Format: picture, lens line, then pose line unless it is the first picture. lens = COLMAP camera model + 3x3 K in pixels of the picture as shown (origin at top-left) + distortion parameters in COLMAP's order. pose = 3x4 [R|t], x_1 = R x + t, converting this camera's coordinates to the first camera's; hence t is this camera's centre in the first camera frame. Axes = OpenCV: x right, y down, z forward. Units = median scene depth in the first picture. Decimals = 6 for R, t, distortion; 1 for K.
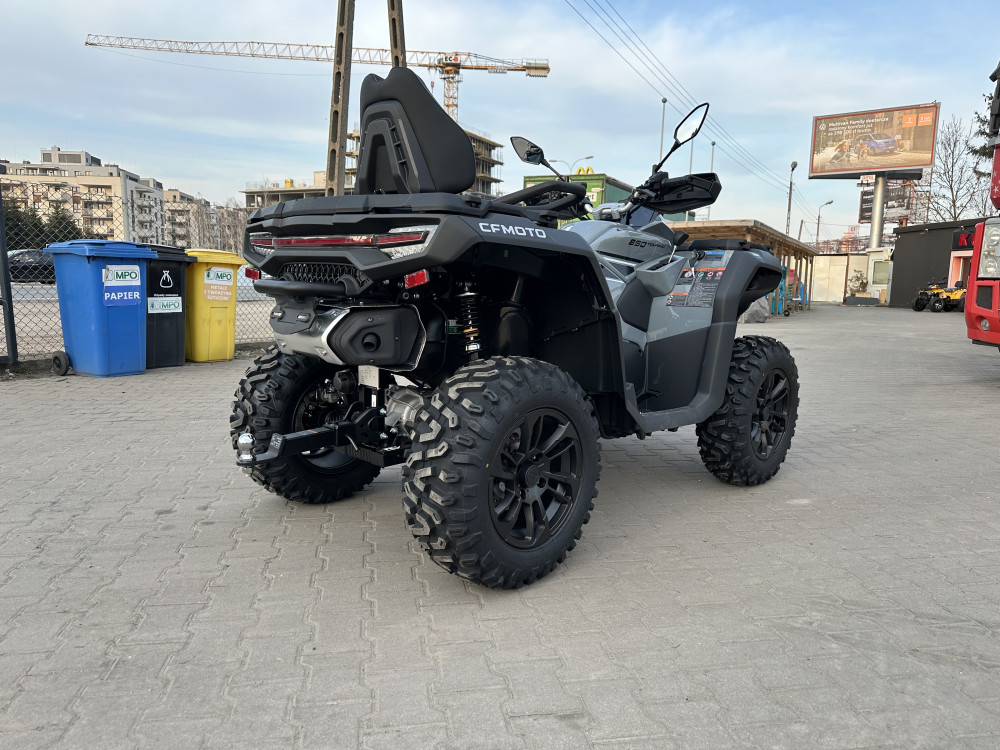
lens RADIAL K [[706.7, 0, 500.0], [0, 706.7, 378.3], [0, 0, 1]] dist [0.034488, -0.042554]
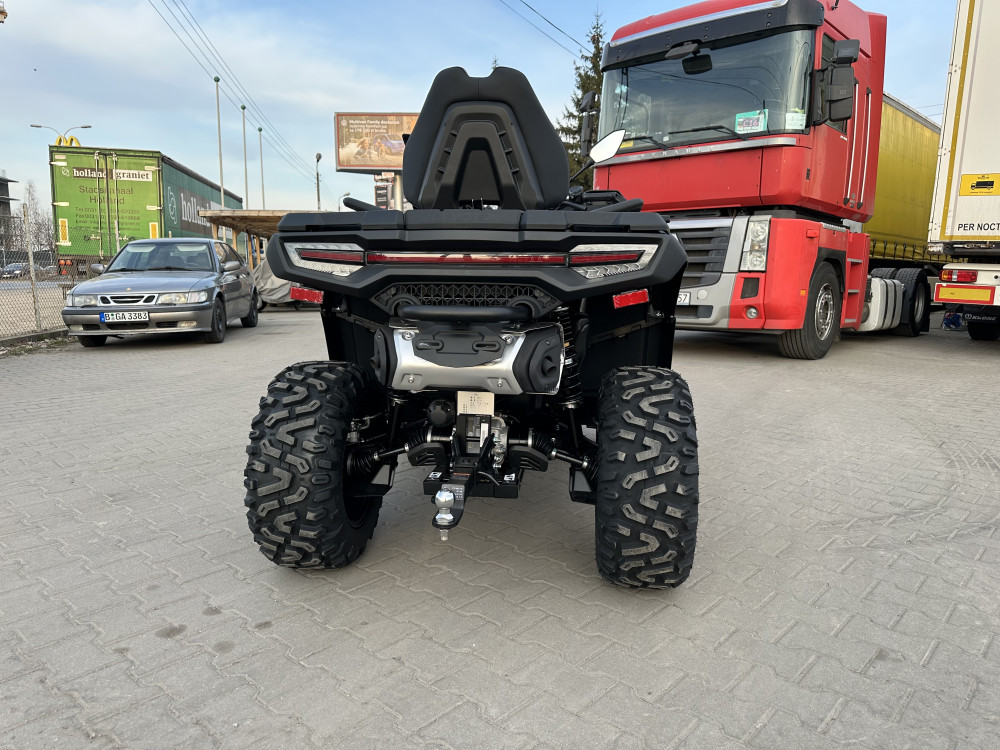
lens RADIAL K [[706.7, 0, 504.6], [0, 706.7, 372.6], [0, 0, 1]] dist [0.034488, -0.042554]
pose [[0.787111, -0.101792, 0.608354, -0.076277], [0.094796, 0.994535, 0.043758, -0.008595], [-0.609483, 0.023227, 0.792458, 0.028359]]
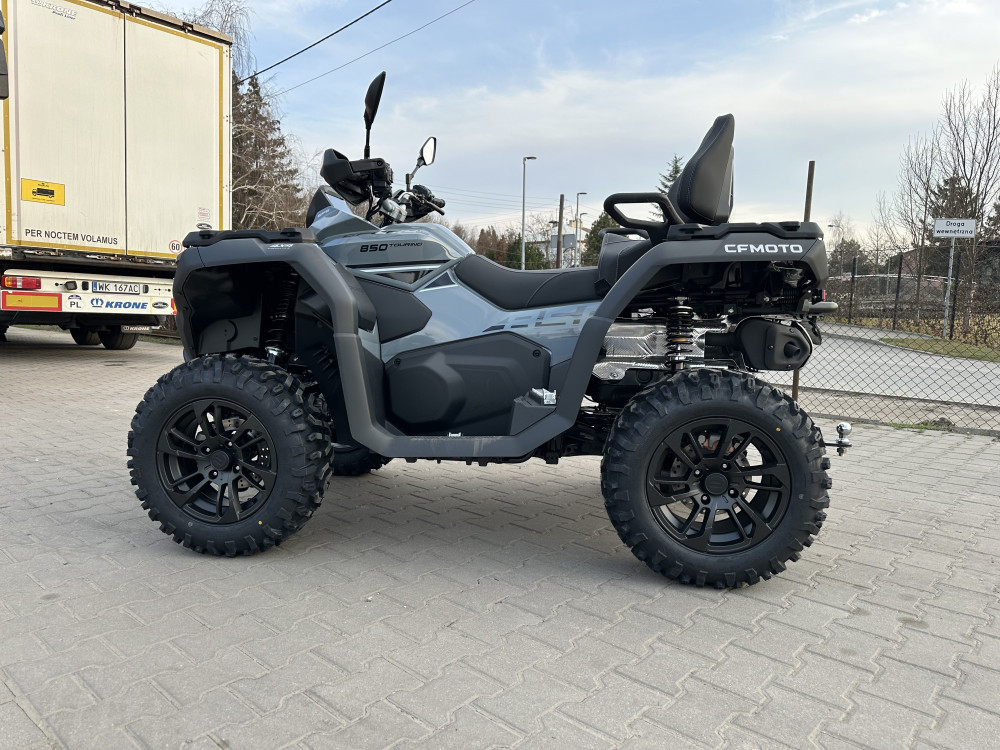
lens RADIAL K [[706.7, 0, 503.6], [0, 706.7, 376.0], [0, 0, 1]] dist [0.034488, -0.042554]
pose [[-0.607883, -0.118135, 0.785190, -0.094314], [0.080500, 0.974606, 0.208956, -0.030791], [-0.789936, 0.190228, -0.582936, 0.212690]]
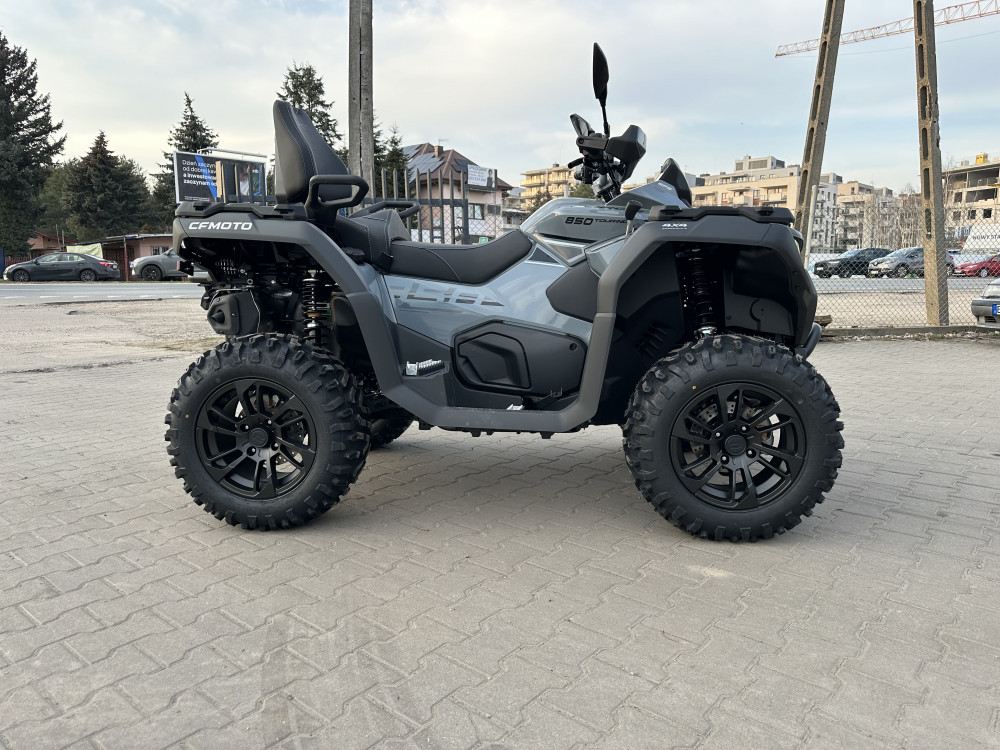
lens RADIAL K [[706.7, 0, 505.0], [0, 706.7, 372.9], [0, 0, 1]] dist [0.034488, -0.042554]
pose [[0.642292, 0.088056, -0.761385, 0.112466], [-0.086825, 0.995343, 0.041869, -0.004711], [0.761526, 0.039215, 0.646947, 0.052745]]
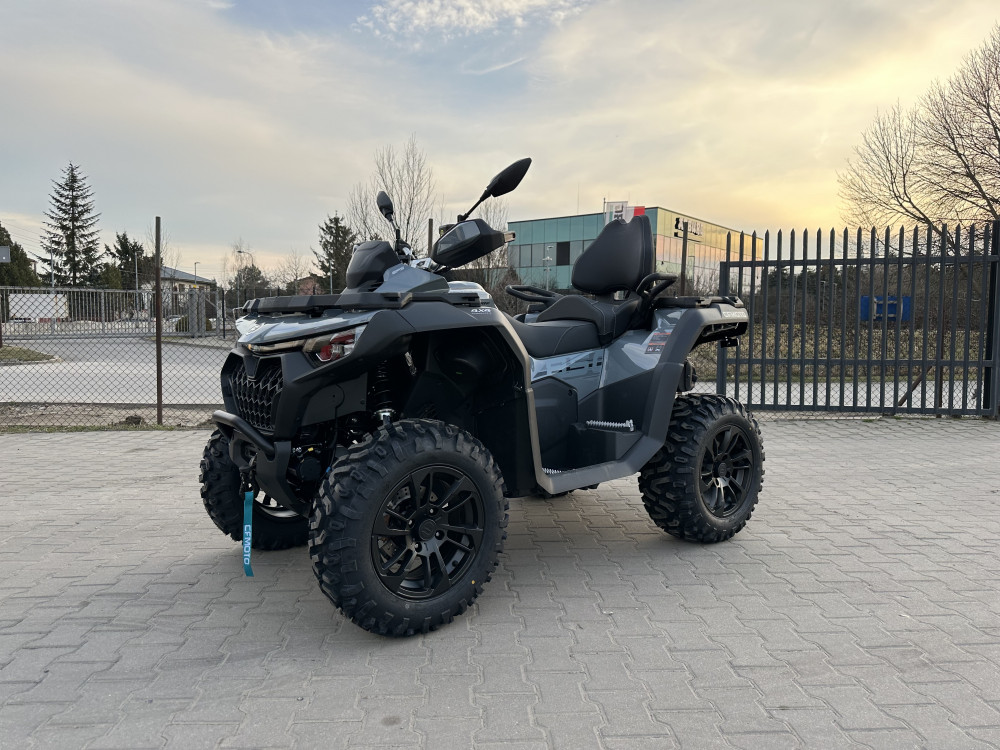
lens RADIAL K [[706.7, 0, 494.1], [0, 706.7, 371.4], [0, 0, 1]] dist [0.034488, -0.042554]
pose [[-0.991489, -0.033884, 0.125700, -0.007389], [-0.007694, 0.979098, 0.203242, -0.043011], [-0.129960, 0.200545, -0.971026, 0.280167]]
